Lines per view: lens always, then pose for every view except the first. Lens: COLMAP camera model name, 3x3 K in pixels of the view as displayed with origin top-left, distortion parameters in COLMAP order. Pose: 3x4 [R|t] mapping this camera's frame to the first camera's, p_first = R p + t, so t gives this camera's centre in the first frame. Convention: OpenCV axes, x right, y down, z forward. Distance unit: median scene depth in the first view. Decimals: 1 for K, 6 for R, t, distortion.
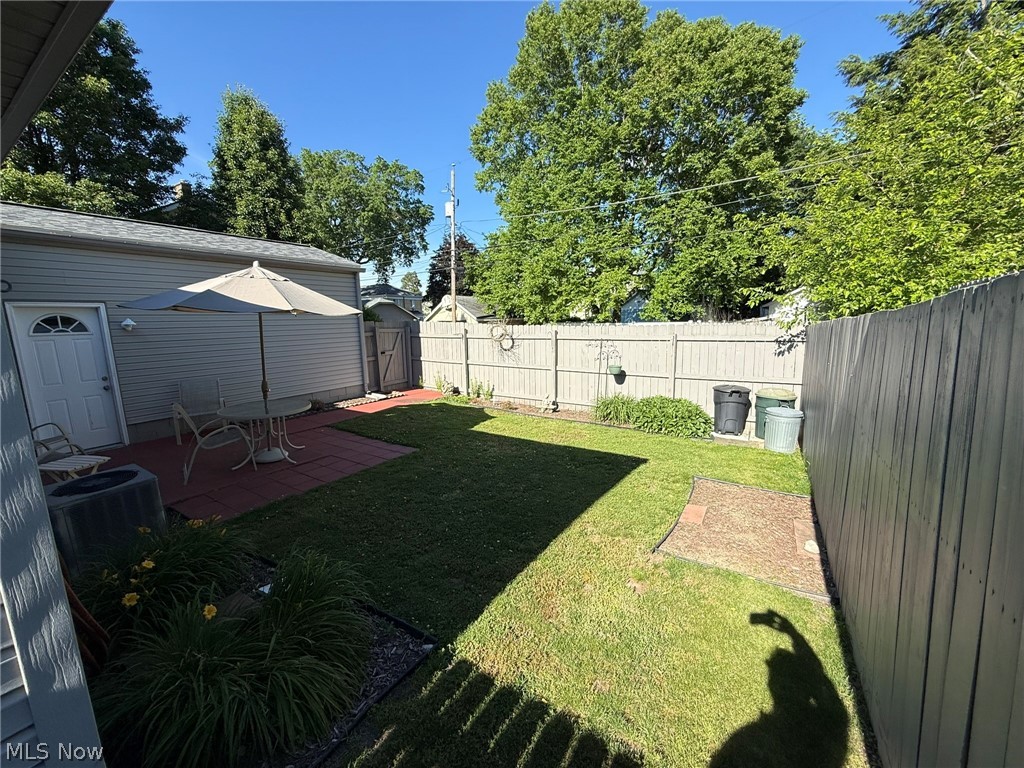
lens RADIAL K [[407.4, 0, 510.1], [0, 407.4, 384.5], [0, 0, 1]] dist [-0.000527, -0.000457]
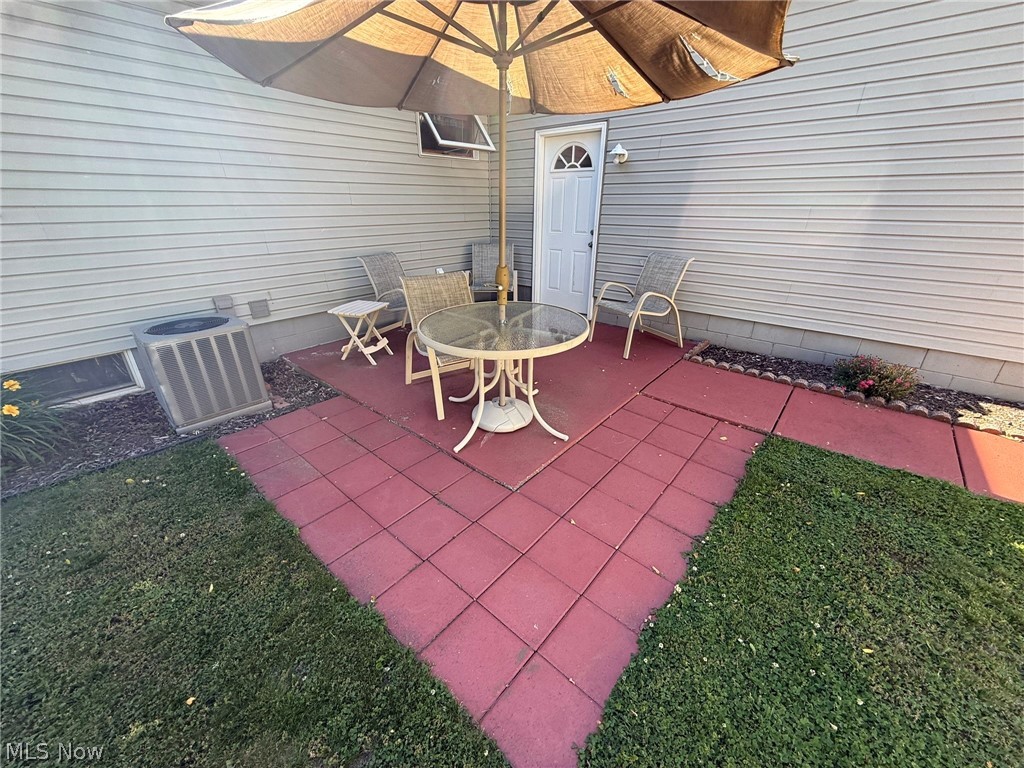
lens RADIAL K [[407.4, 0, 510.1], [0, 407.4, 384.5], [0, 0, 1]] dist [-0.000527, -0.000457]
pose [[-0.134279, 0.432680, -0.891492, -0.131474], [-0.147833, 0.880825, 0.449770, -0.089376], [0.979854, 0.192186, -0.054312, 0.960401]]
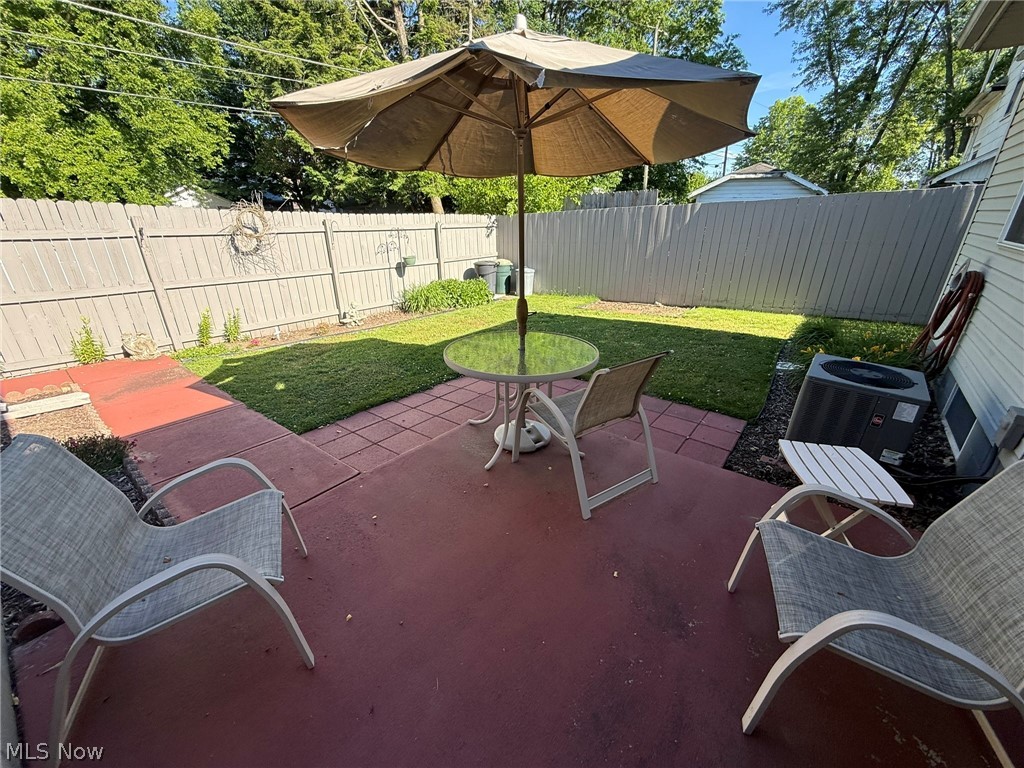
lens RADIAL K [[407.4, 0, 510.1], [0, 407.4, 384.5], [0, 0, 1]] dist [-0.000527, -0.000457]
pose [[0.085967, -0.356377, 0.930379, -1.004212], [0.160723, 0.926566, 0.340065, -0.073864], [-0.983249, 0.120299, 0.136932, 0.870268]]
